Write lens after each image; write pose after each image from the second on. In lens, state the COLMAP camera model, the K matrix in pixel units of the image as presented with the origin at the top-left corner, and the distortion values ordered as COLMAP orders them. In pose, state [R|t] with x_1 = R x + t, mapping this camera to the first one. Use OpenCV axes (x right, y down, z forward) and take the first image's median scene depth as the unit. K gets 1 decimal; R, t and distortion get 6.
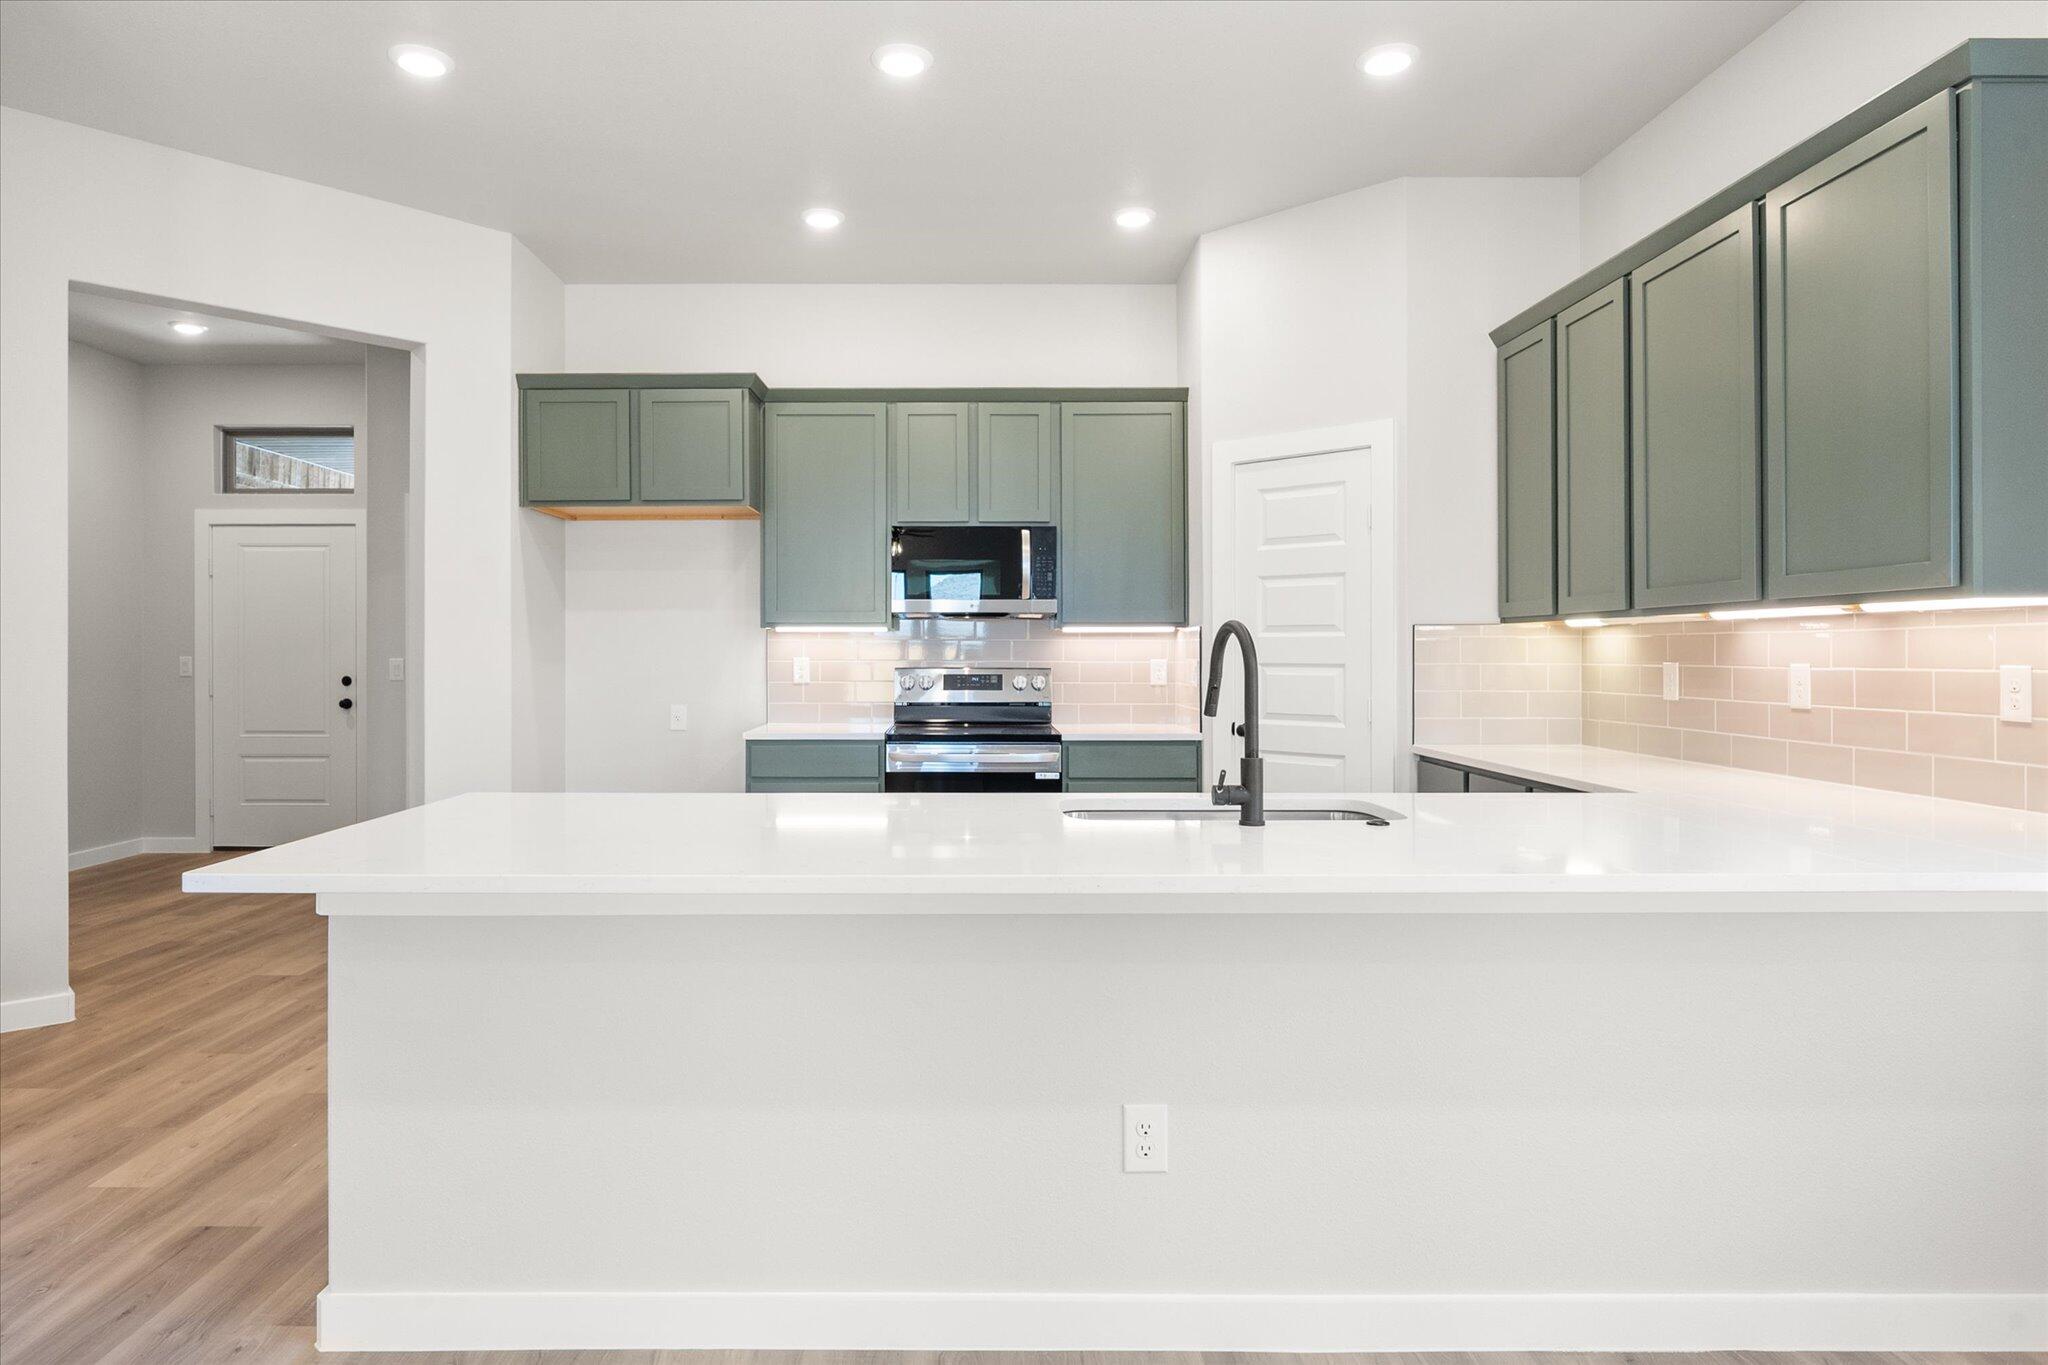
lens RADIAL K [[1191.5, 0, 973.1], [0, 1191.5, 661.9], [0, 0, 1]] dist [-0.001463, -0.000660]
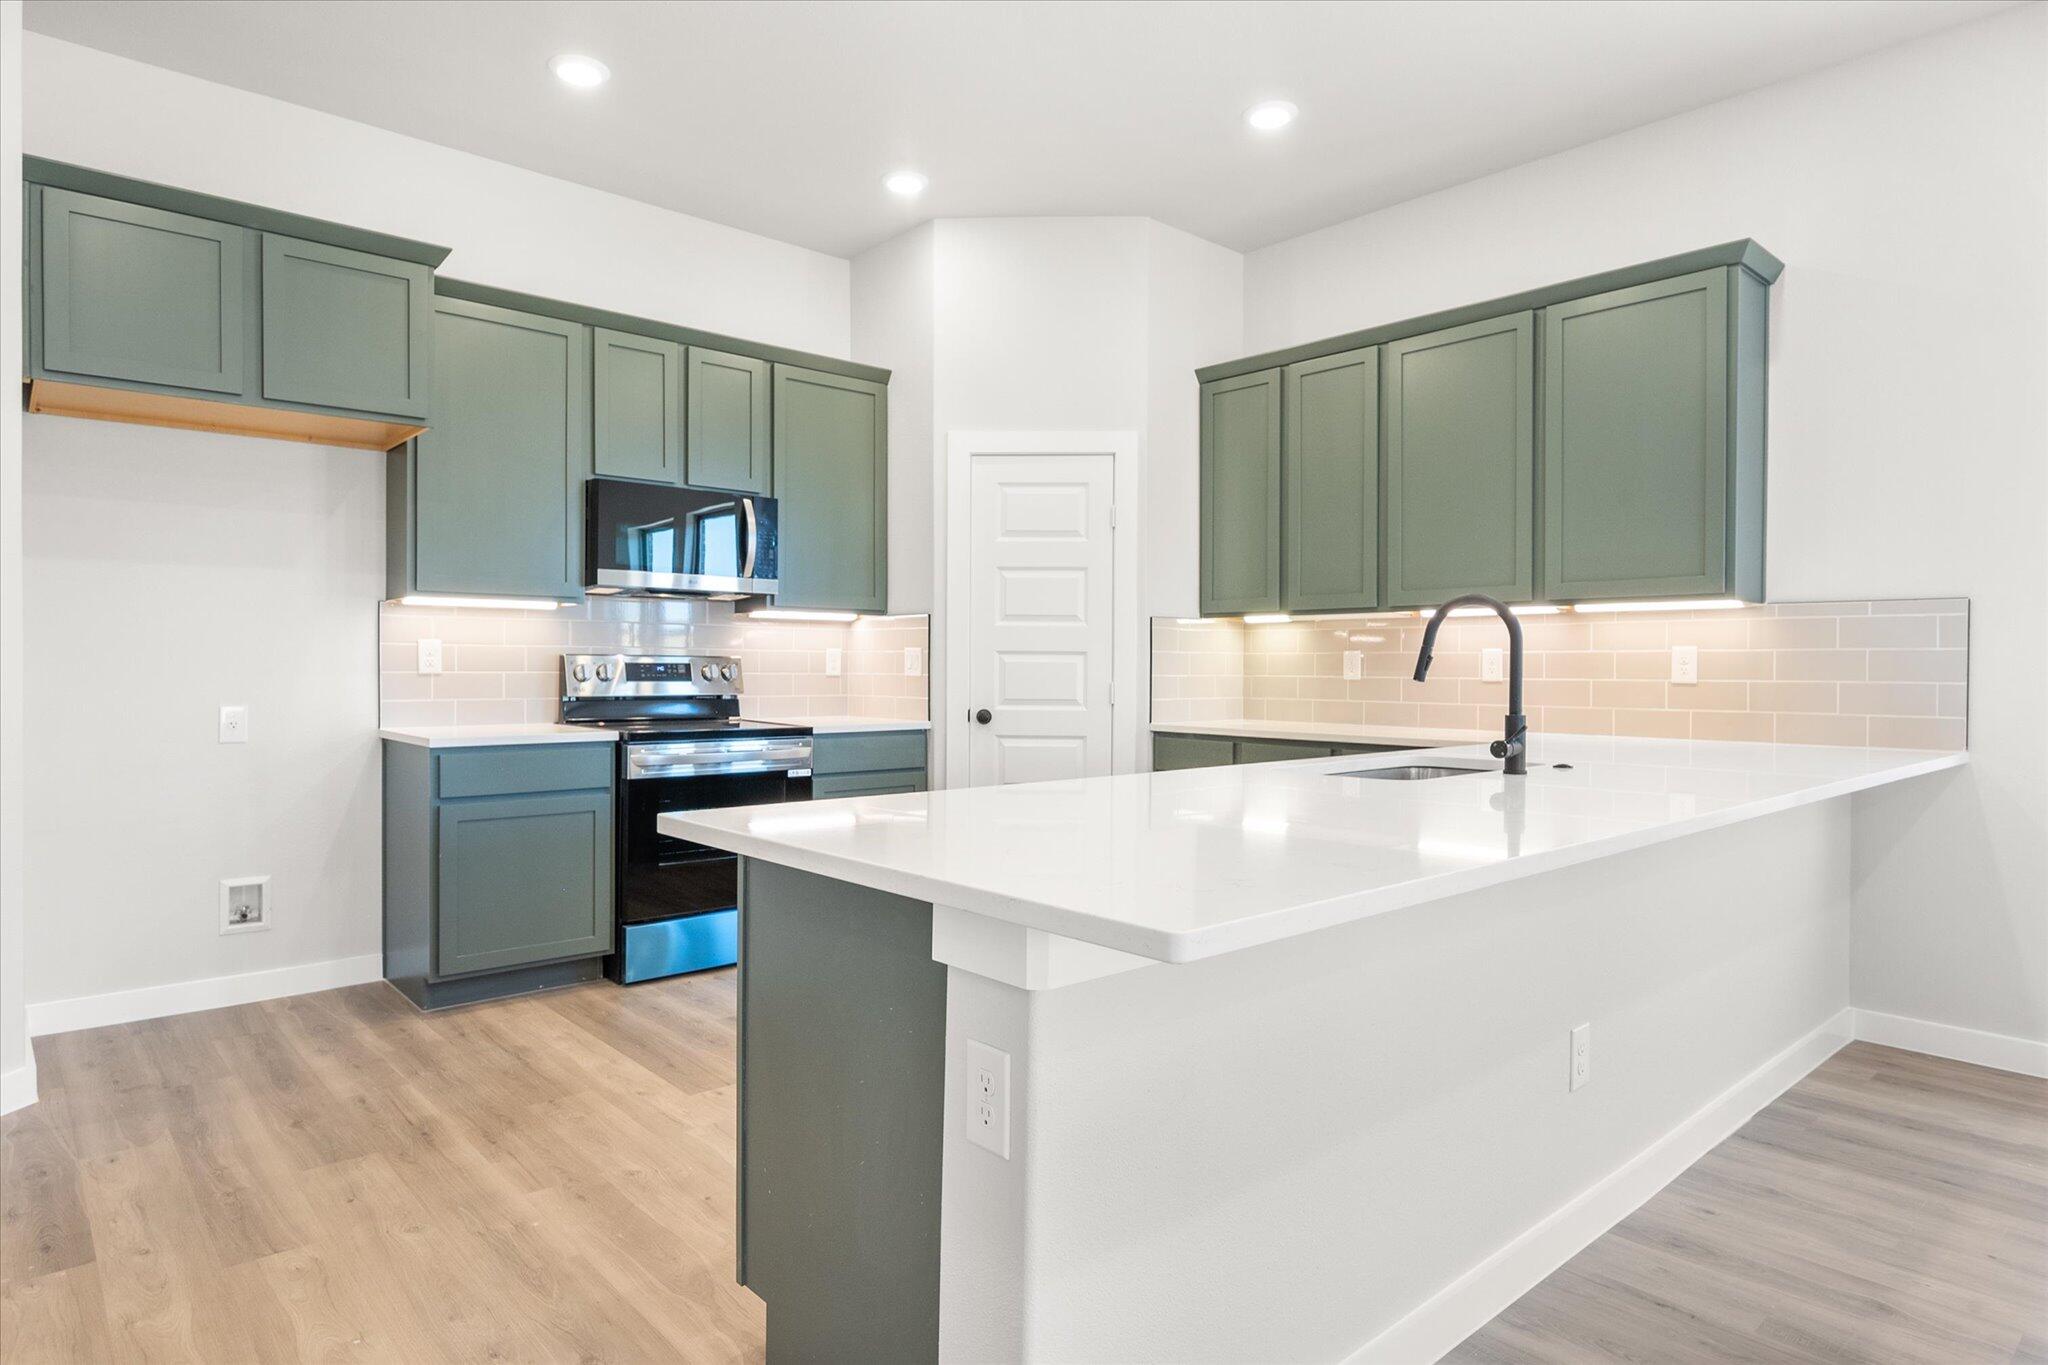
lens RADIAL K [[1158.2, 0, 1024.0], [0, 1158.2, 682.5], [0, 0, 1]] dist [-0.003382, -0.000852]
pose [[0.745968, -0.005302, 0.665961, -0.386904], [-0.000731, 0.999961, 0.008780, 0.018341], [-0.665982, -0.007036, 0.745935, 0.223283]]
